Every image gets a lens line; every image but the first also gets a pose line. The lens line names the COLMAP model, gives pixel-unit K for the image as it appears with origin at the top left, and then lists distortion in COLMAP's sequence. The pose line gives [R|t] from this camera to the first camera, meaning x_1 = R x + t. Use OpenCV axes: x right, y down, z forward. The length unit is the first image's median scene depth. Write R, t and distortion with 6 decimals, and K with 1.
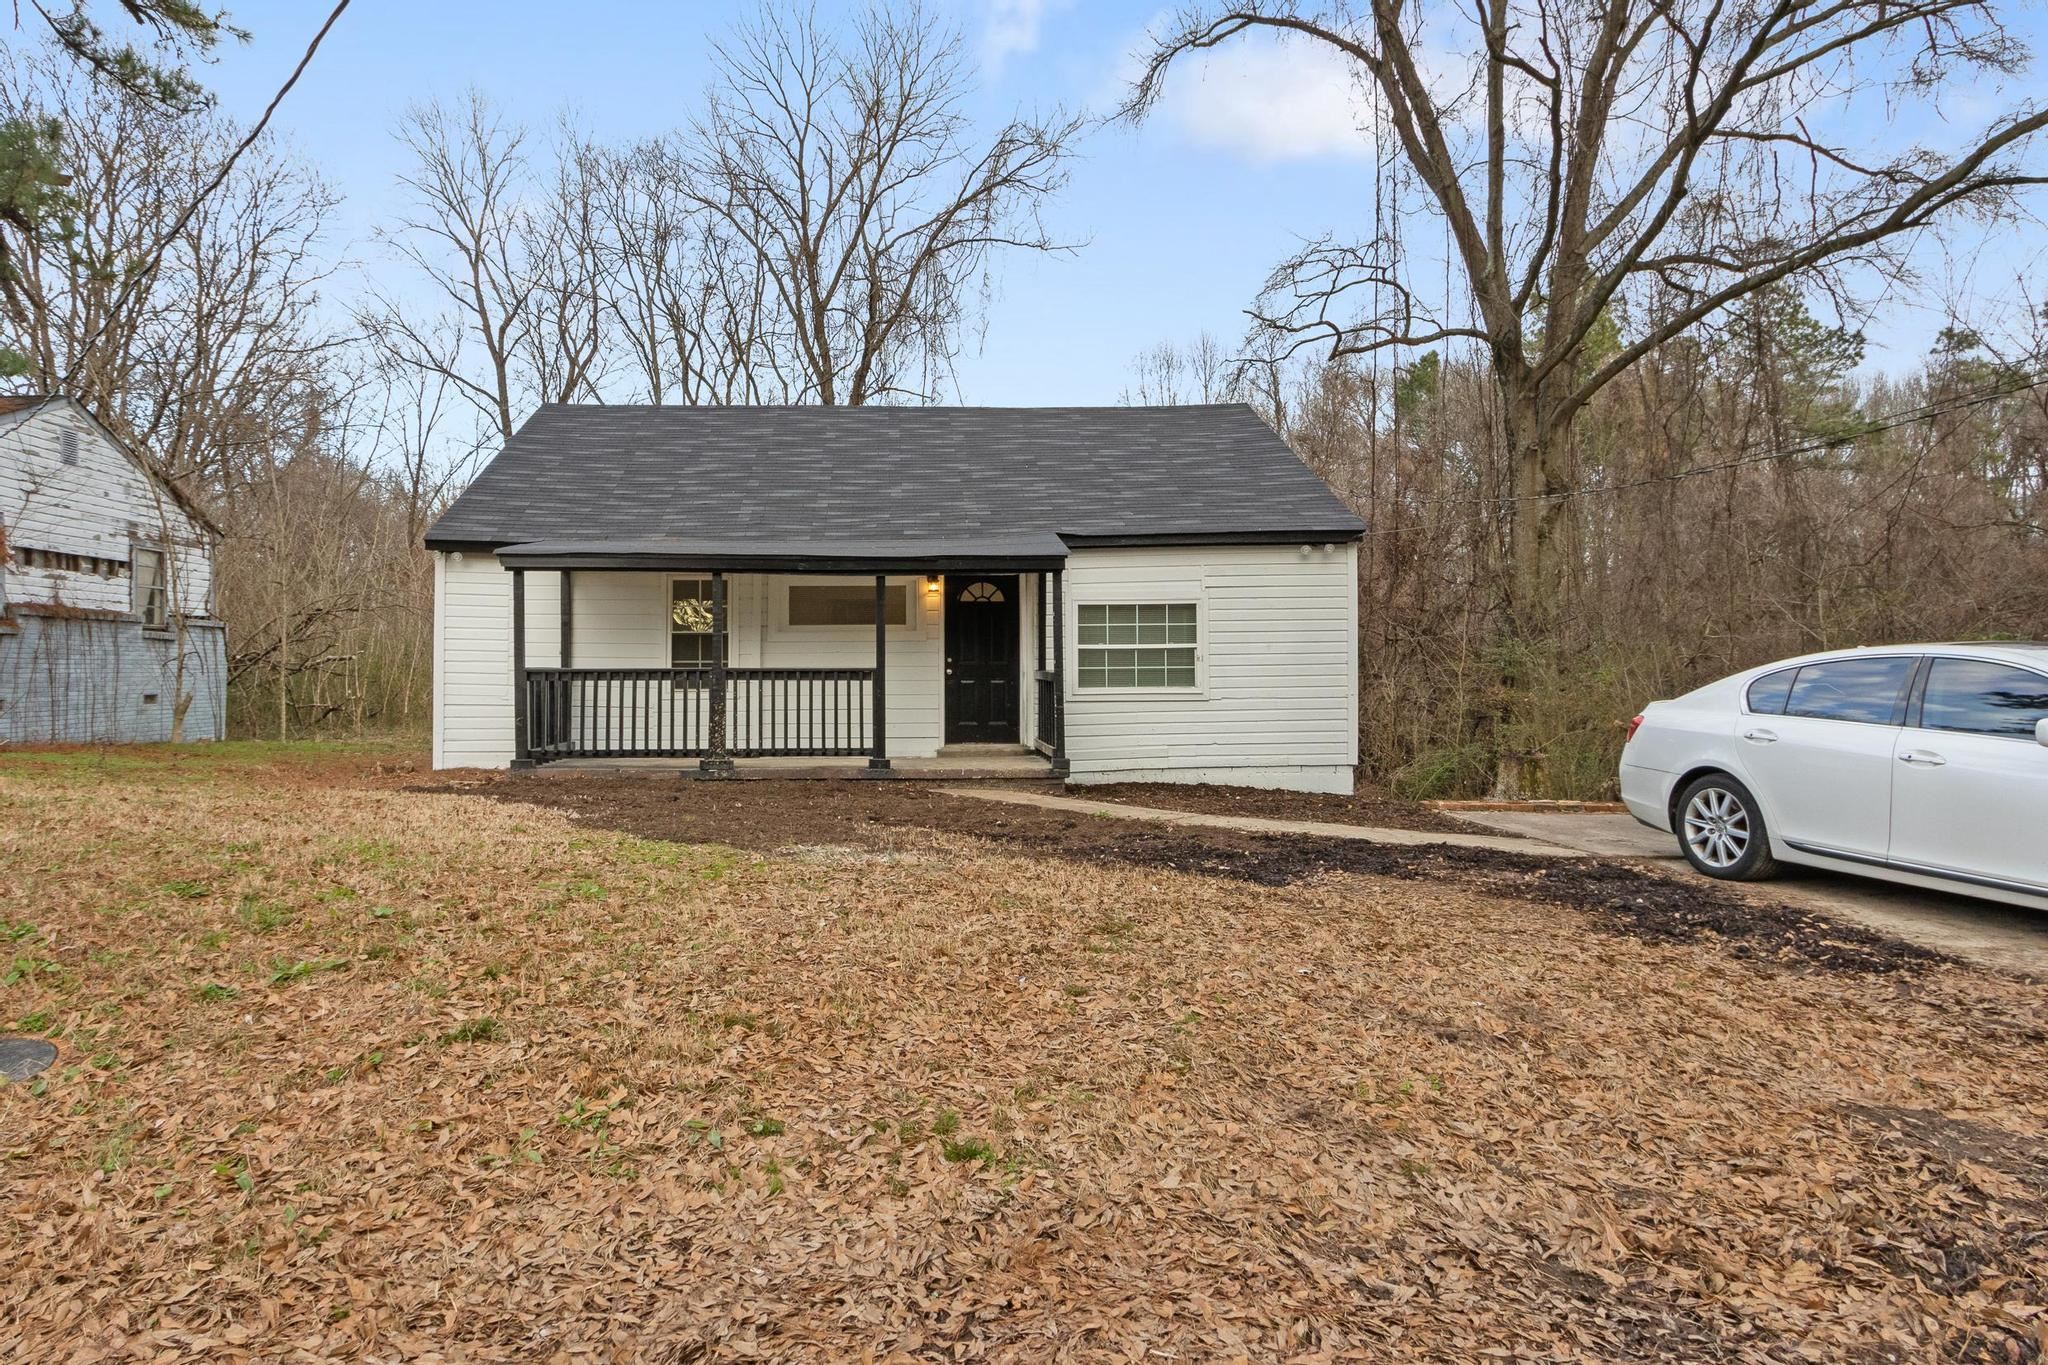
lens RADIAL K [[973.5, 0, 1030.4], [0, 973.5, 677.3], [0, 0, 1]] dist [0.007118, -0.001987]
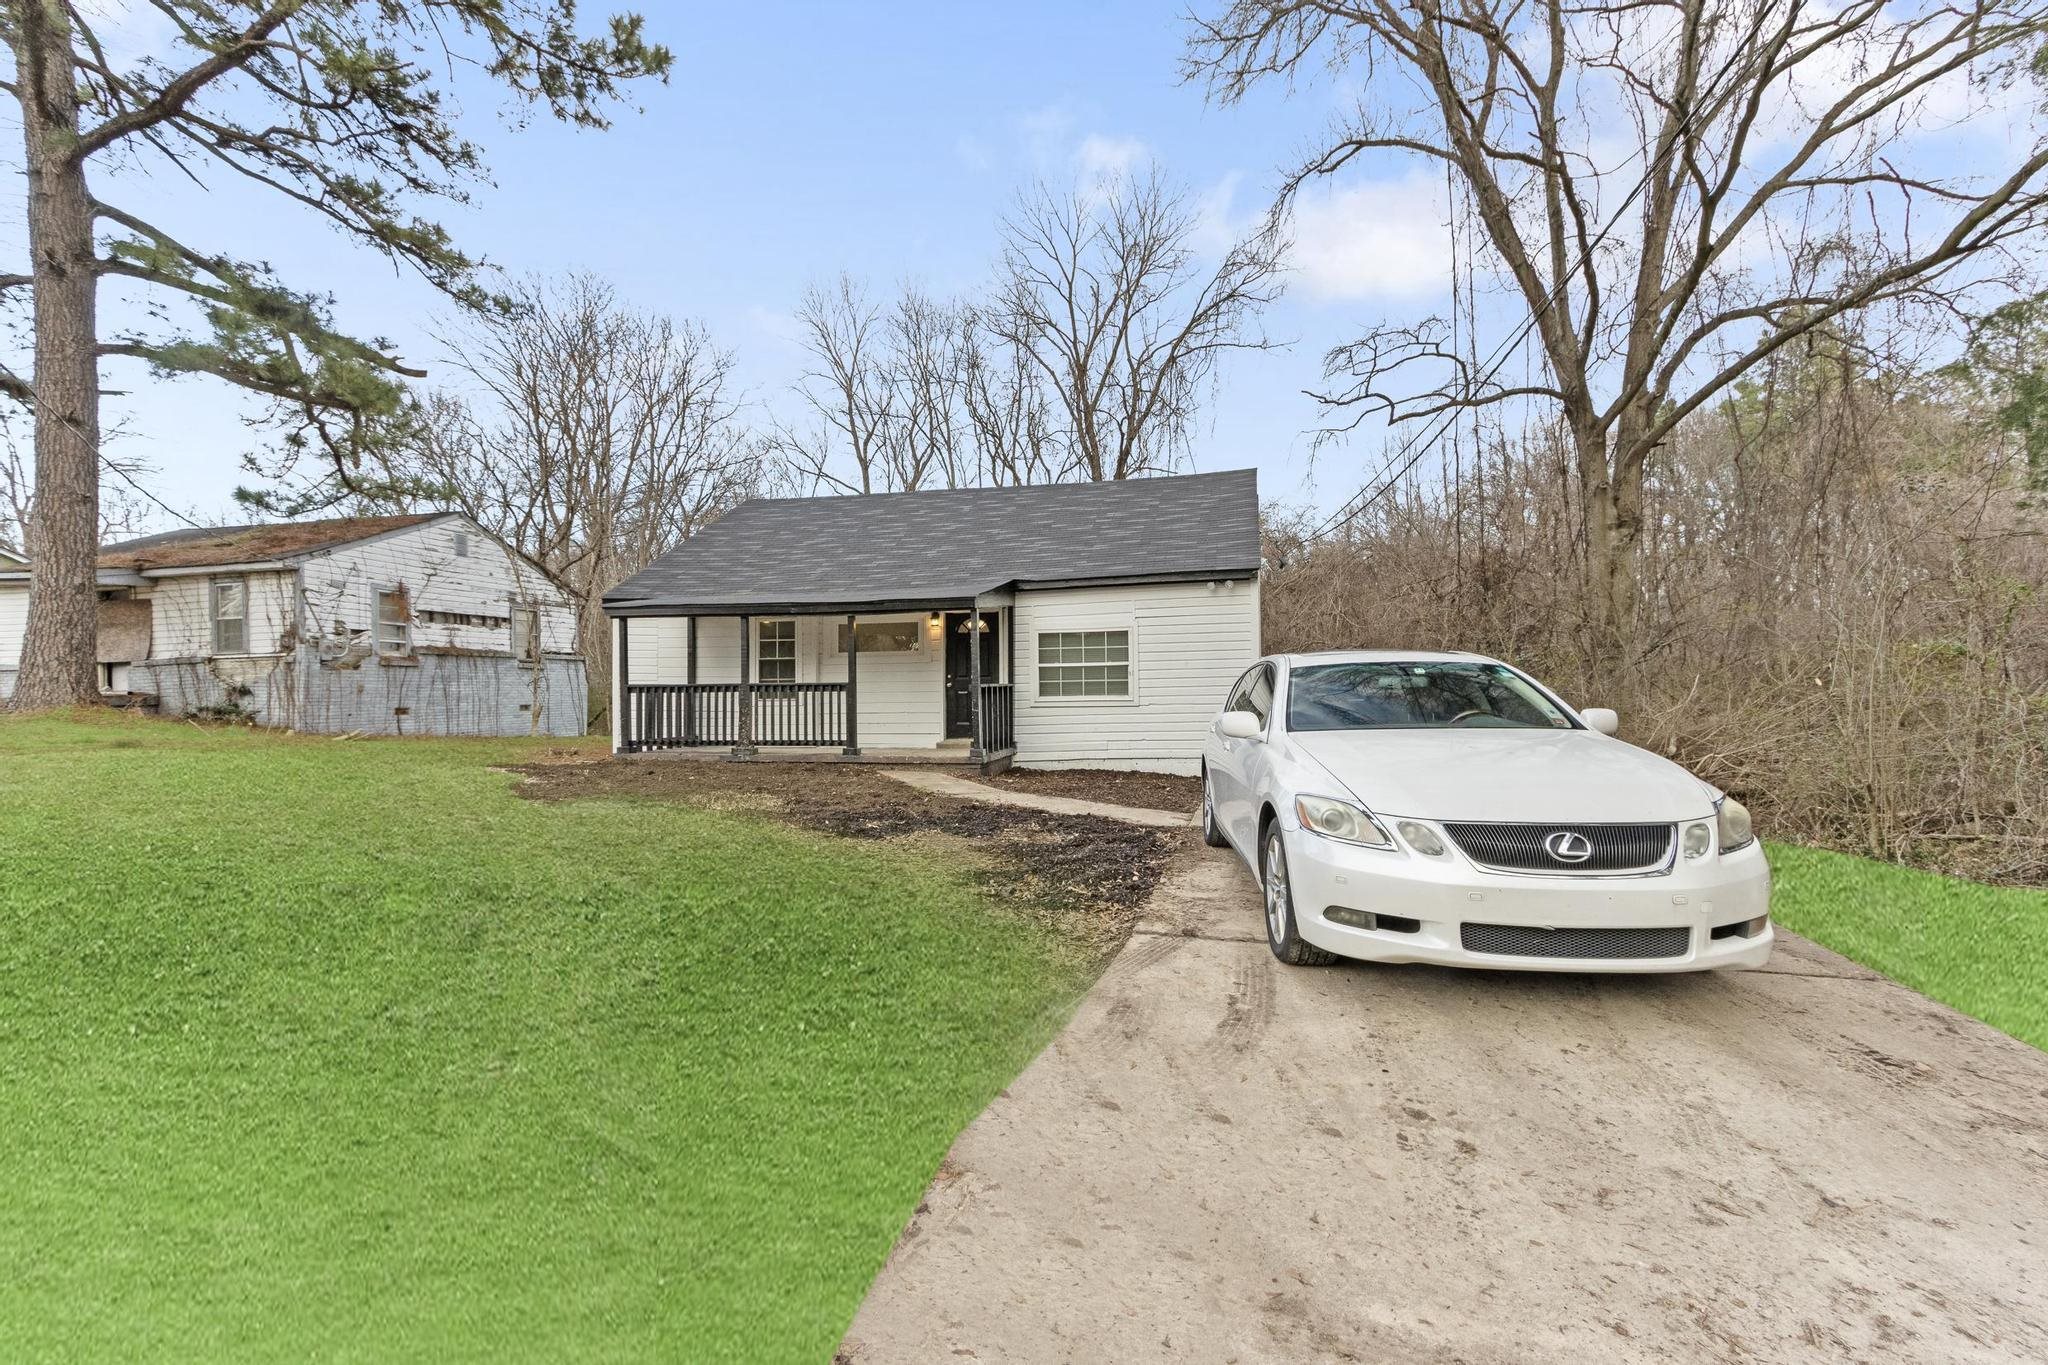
lens RADIAL K [[769.3, 0, 1120.7], [0, 769.3, 694.5], [0, 0, 1]] dist [0.012899, 0.000882]
pose [[0.980144, -0.005528, -0.198208, 0.263875], [0.006157, 0.999978, 0.002560, 0.004473], [0.198189, -0.003730, 0.980157, 0.001816]]
